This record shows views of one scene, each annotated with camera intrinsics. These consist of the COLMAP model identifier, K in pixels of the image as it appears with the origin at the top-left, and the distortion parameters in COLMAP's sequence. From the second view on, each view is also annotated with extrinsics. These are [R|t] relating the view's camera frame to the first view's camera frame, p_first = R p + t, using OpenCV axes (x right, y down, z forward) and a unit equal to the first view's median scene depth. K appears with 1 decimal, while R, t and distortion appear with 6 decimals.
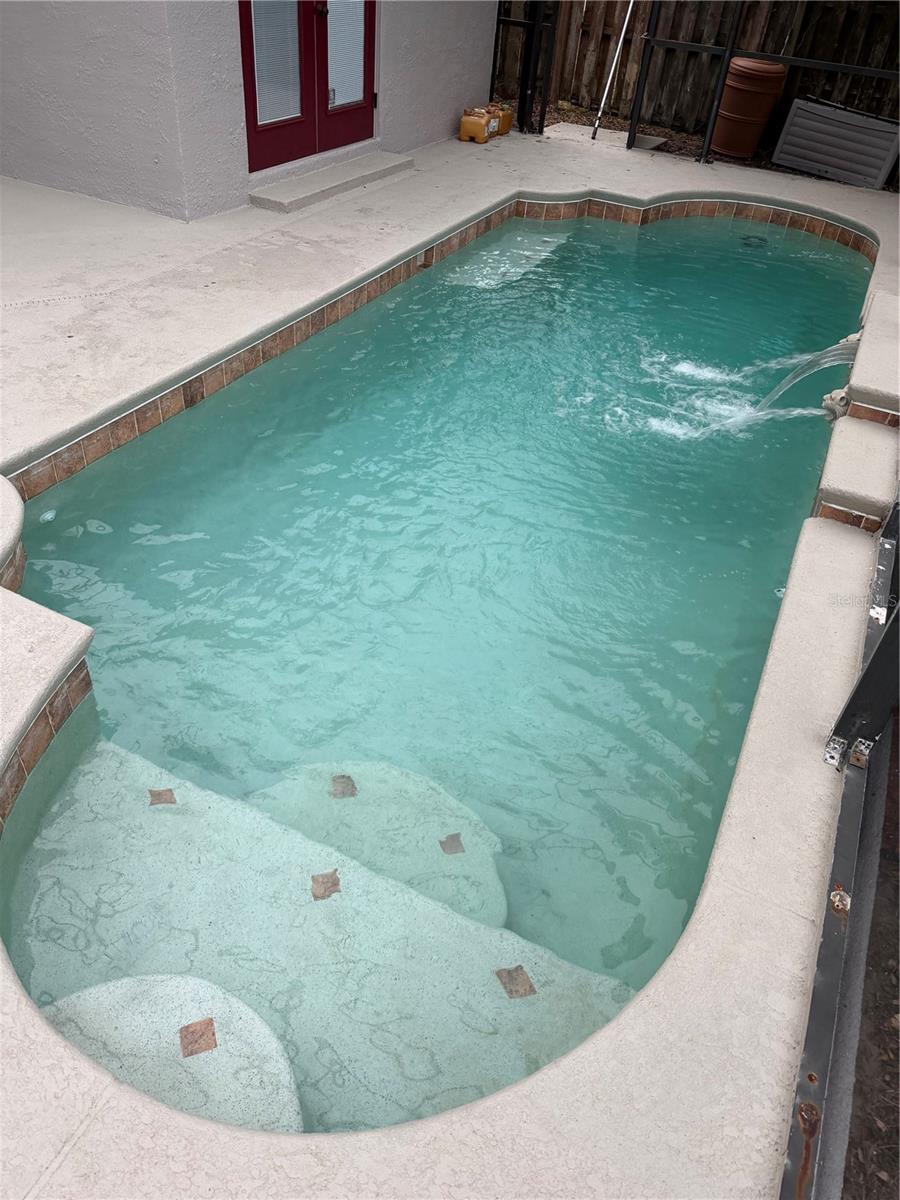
lens RADIAL K [[840.7, 0, 446.6], [0, 840.7, 597.9], [0, 0, 1]] dist [-0.014238, -0.004449]
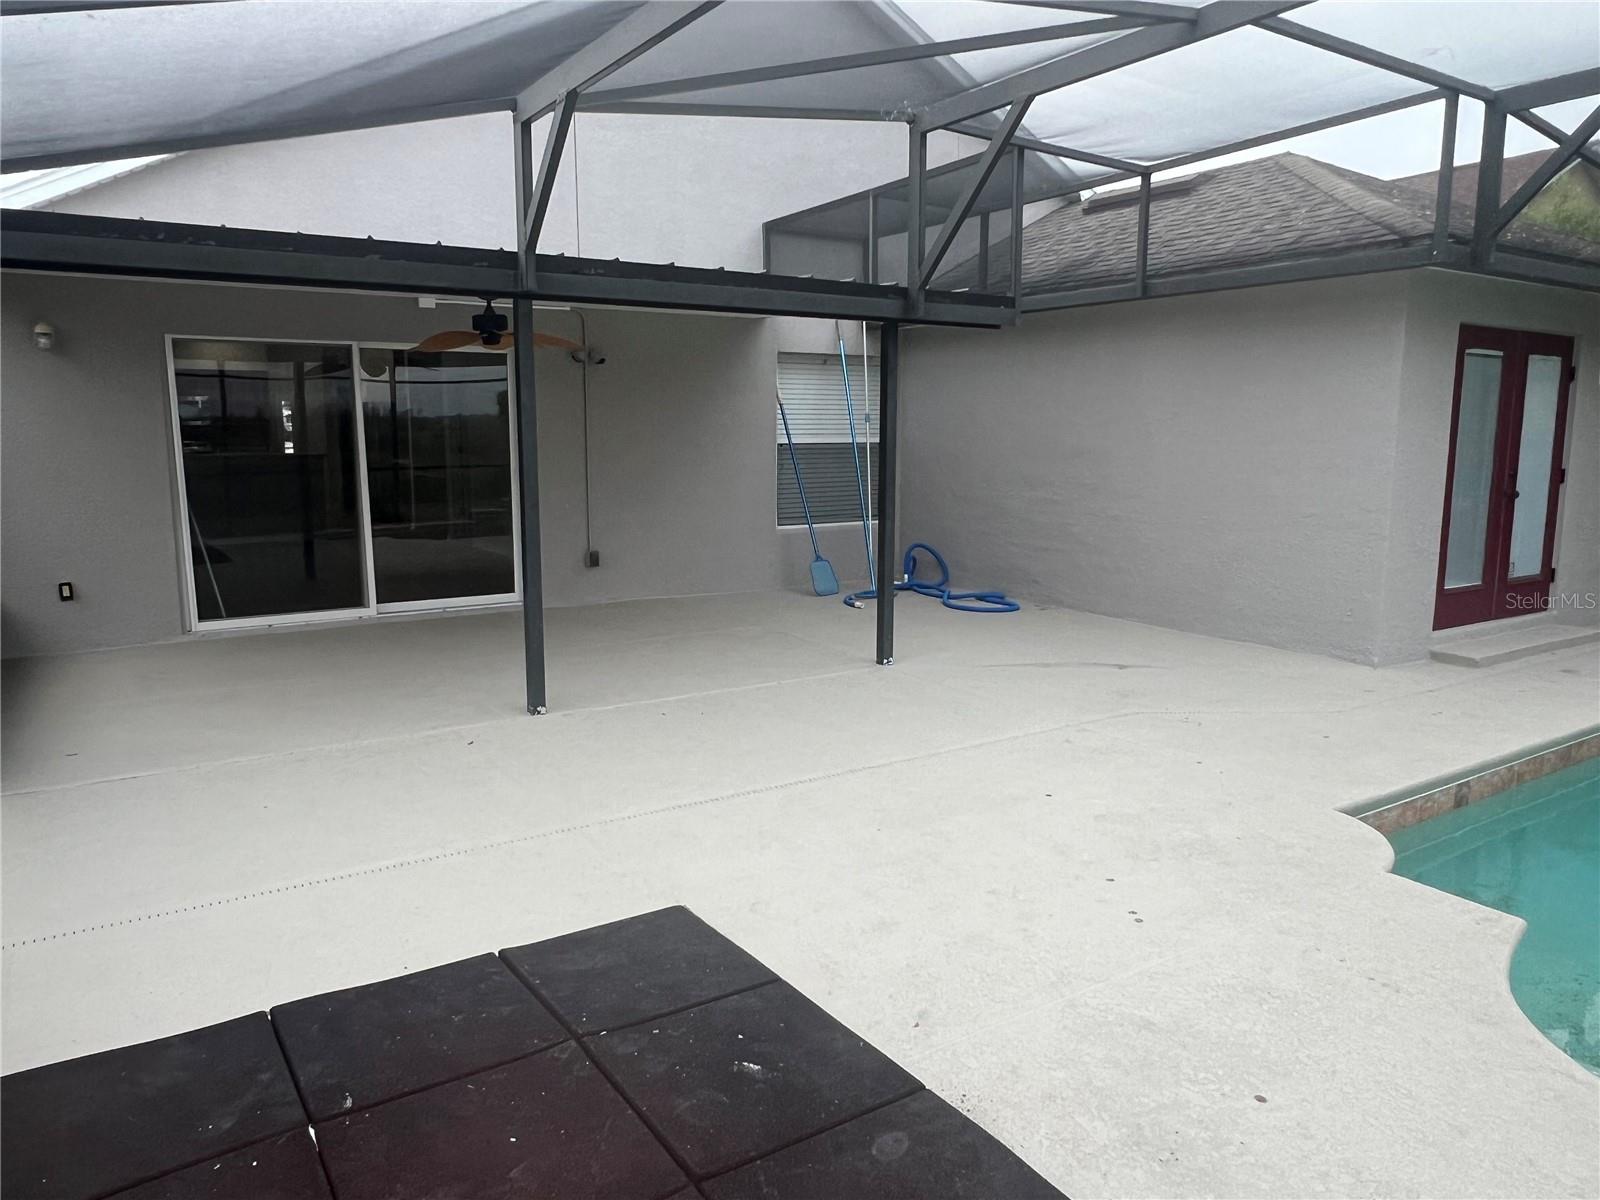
lens RADIAL K [[1115.0, 0, 802.2], [0, 1115.0, 599.5], [0, 0, 1]] dist [-0.003513, -0.005035]
pose [[0.863800, 0.010770, -0.503721, -0.217773], [-0.272912, 0.850401, -0.449819, 0.257719], [0.423520, 0.526025, 0.737515, -0.308911]]
